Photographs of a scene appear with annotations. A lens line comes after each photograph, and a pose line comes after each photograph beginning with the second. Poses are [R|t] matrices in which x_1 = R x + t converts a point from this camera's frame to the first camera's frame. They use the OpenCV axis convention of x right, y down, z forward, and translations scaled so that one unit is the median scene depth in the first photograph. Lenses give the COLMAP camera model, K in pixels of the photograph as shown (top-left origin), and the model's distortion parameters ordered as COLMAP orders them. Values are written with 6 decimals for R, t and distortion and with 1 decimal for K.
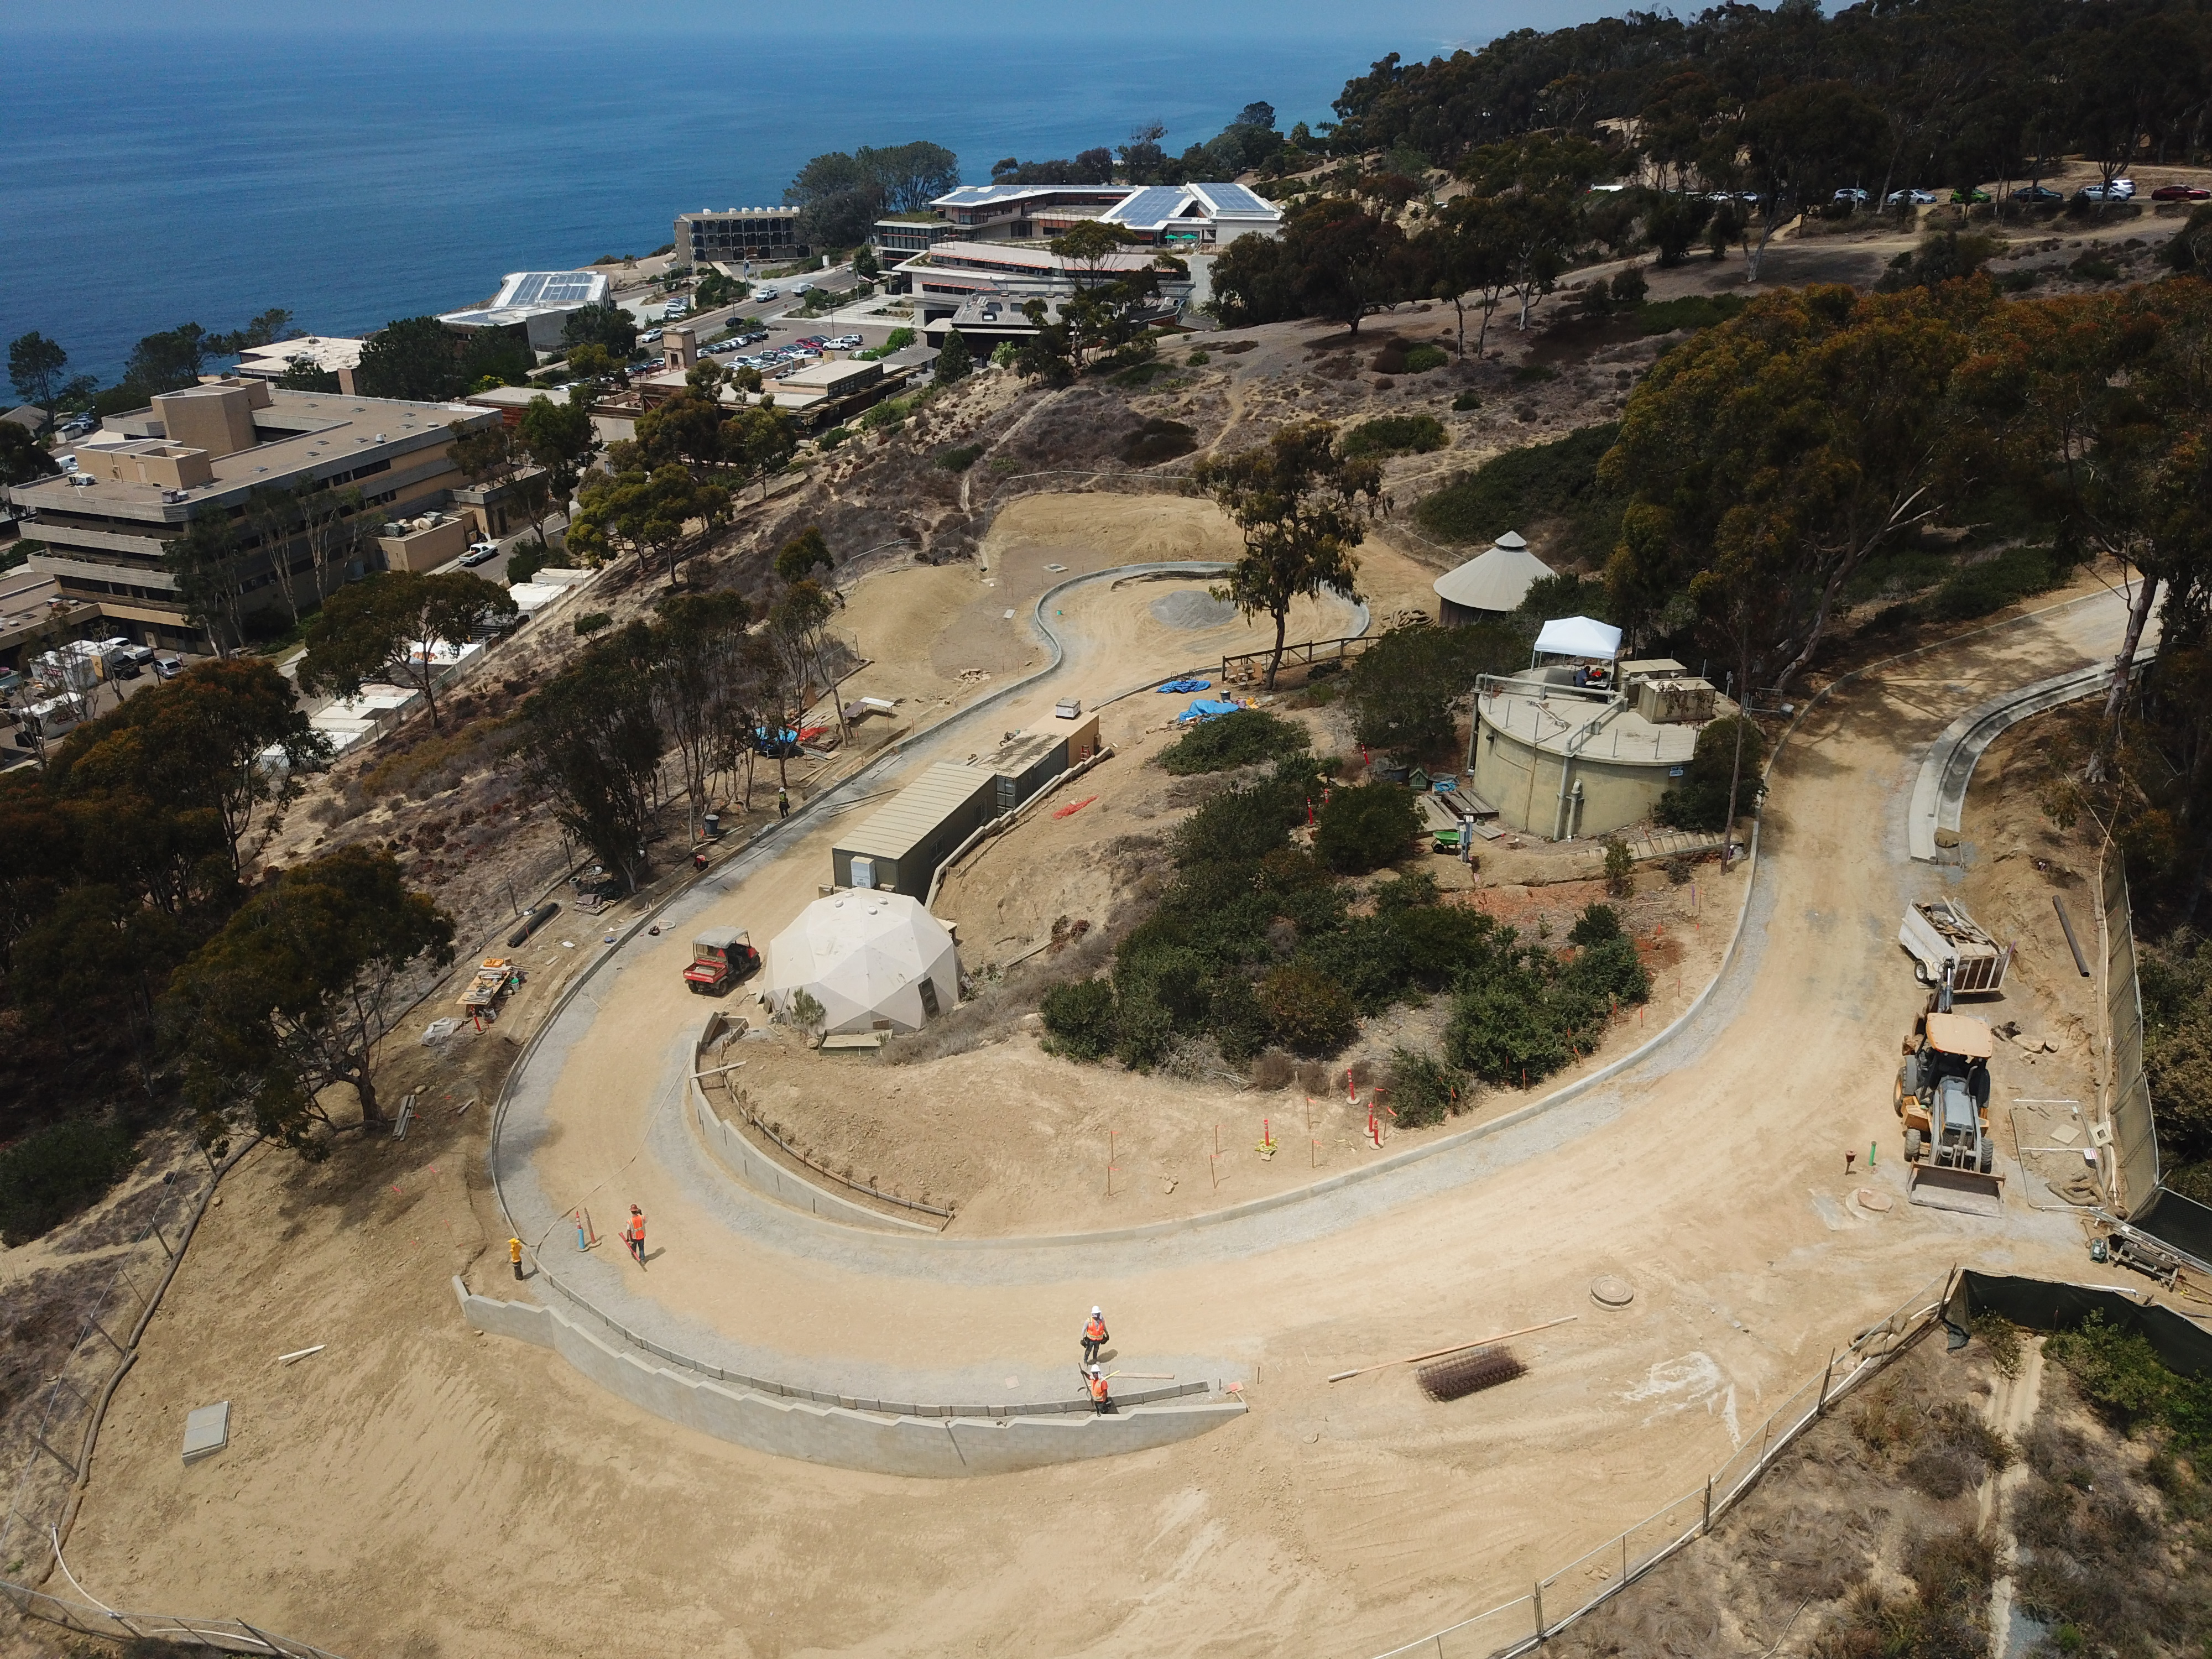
lens RADIAL K [[1711.8, 0, 1114.4], [0, 1711.8, 840.7], [0, 0, 1]] dist [0.000919, 0.003503]
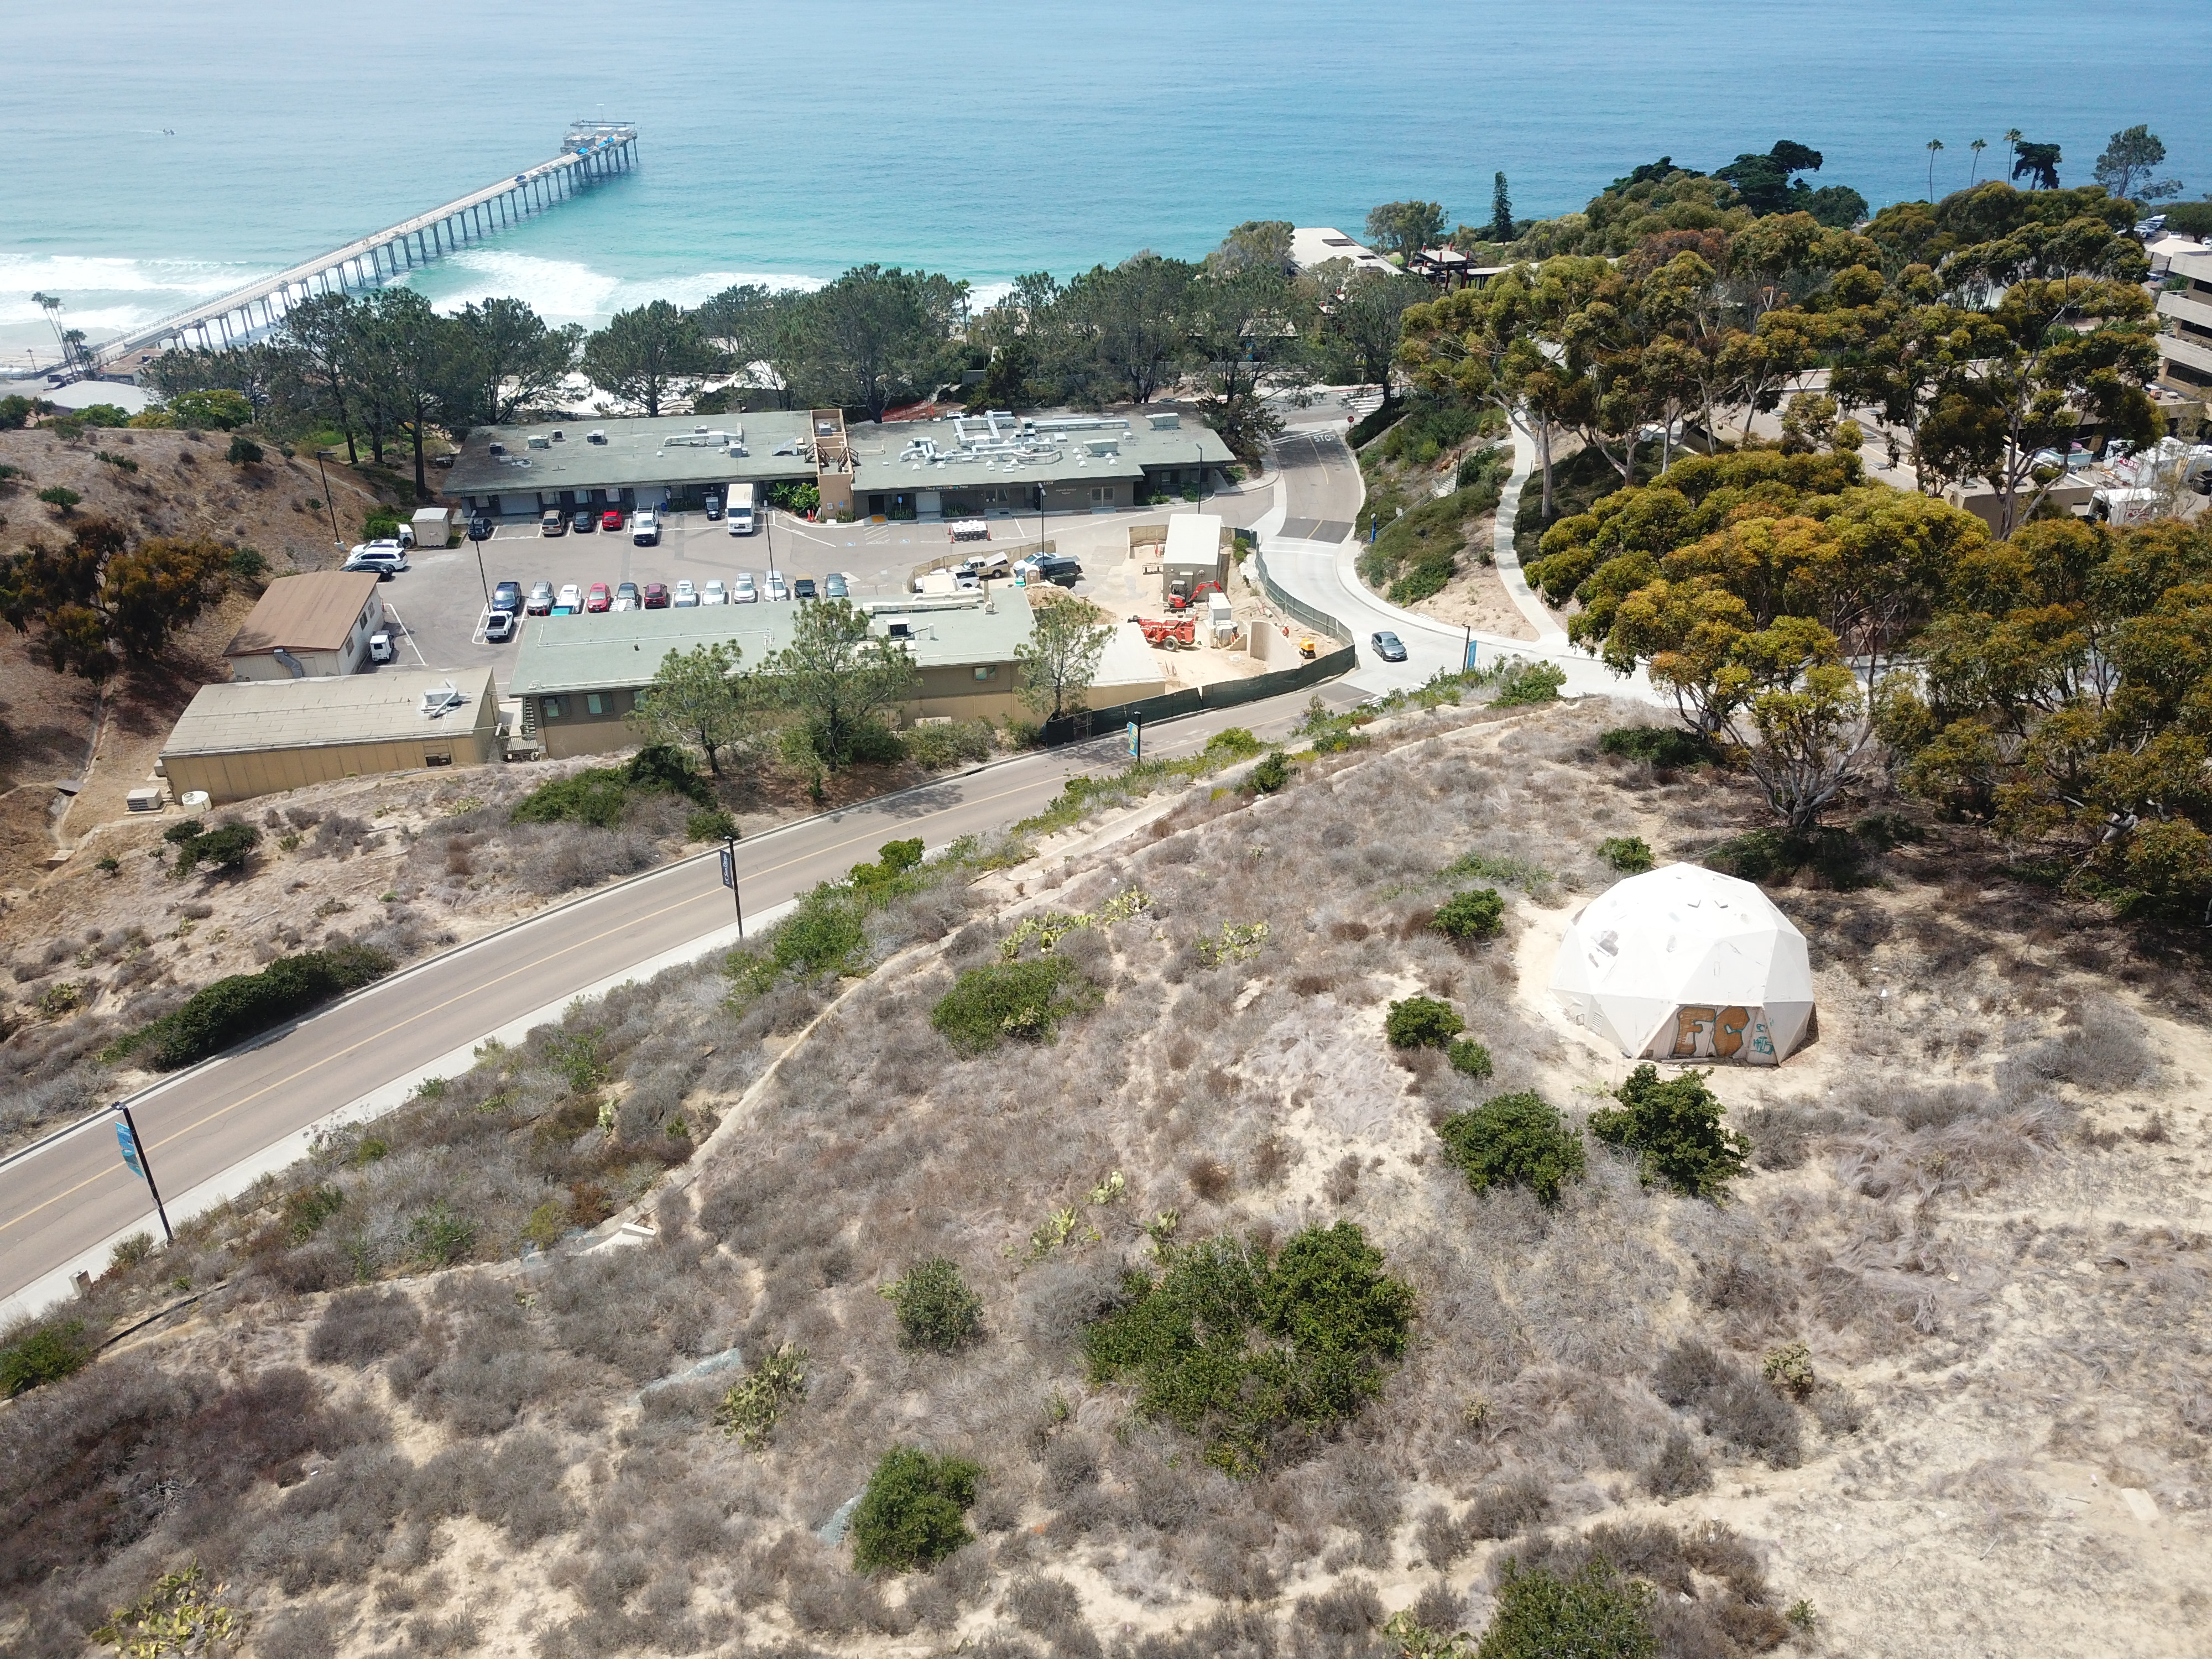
lens RADIAL K [[1711.8, 0, 1114.4], [0, 1711.8, 840.7], [0, 0, 1]] dist [0.000919, 0.003503]
pose [[0.539129, 0.425559, -0.726801, -0.091617], [-0.369522, 0.894981, 0.249926, 0.024333], [0.756831, 0.133827, 0.639763, 0.036361]]
